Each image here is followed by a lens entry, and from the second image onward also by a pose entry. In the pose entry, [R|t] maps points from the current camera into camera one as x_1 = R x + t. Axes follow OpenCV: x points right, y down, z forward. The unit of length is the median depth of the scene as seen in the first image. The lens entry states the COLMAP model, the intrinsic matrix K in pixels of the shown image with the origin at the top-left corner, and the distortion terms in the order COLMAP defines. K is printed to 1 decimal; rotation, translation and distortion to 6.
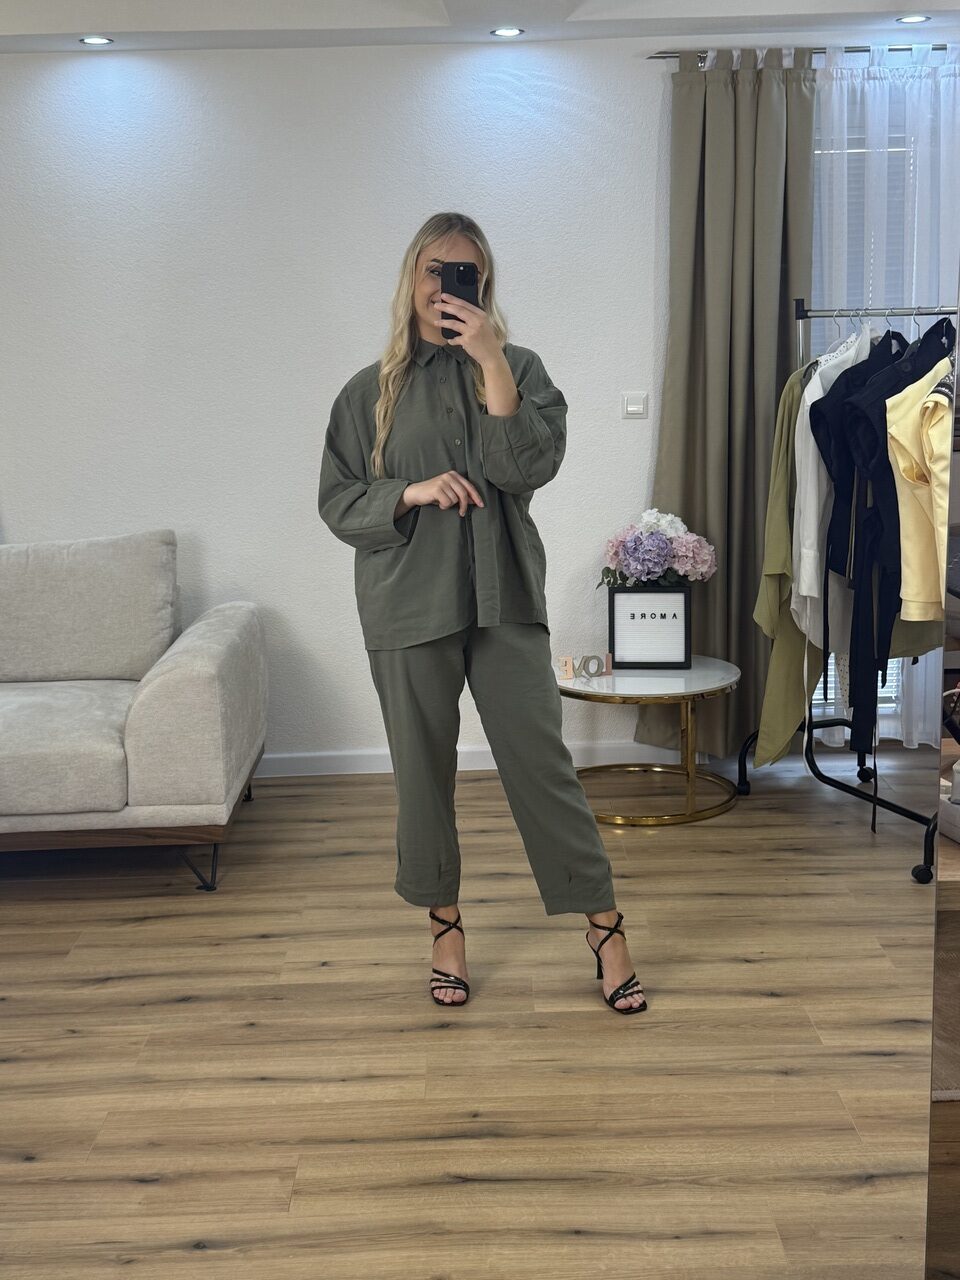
lens RADIAL K [[1685.0, 0, 496.1], [0, 1685.0, 634.6], [0, 0, 1]] dist [0.063484, 0.000000]
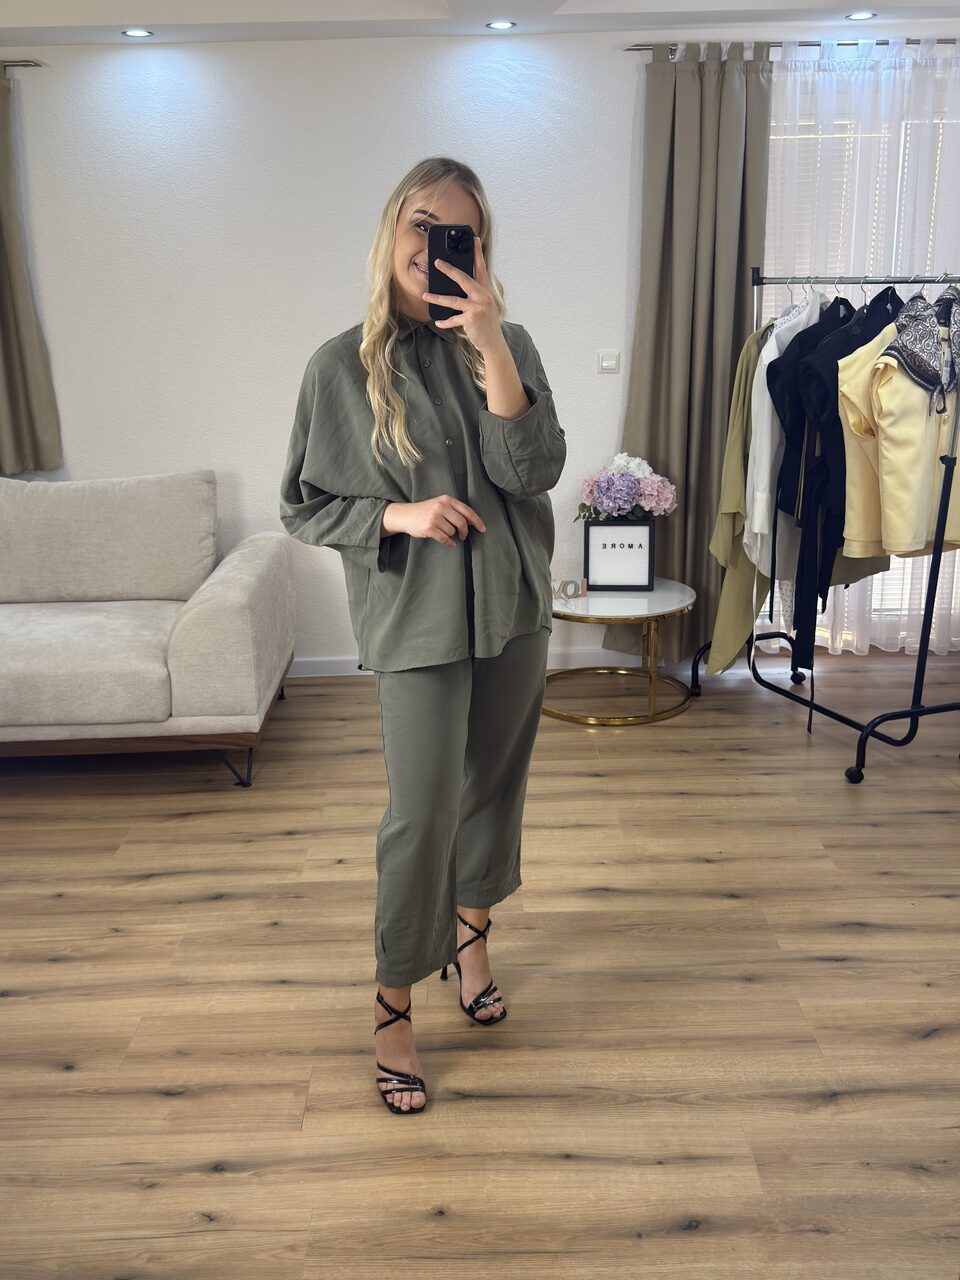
lens RADIAL K [[1246.6, 0, 482.8], [0, 1246.6, 639.1], [0, 0, 1]] dist [0.032206, 0.000000]
pose [[0.999996, 0.002861, -0.000077, -0.005028], [-0.002842, 0.995601, 0.093656, -0.036853], [0.000344, -0.093655, 0.995605, 0.175403]]
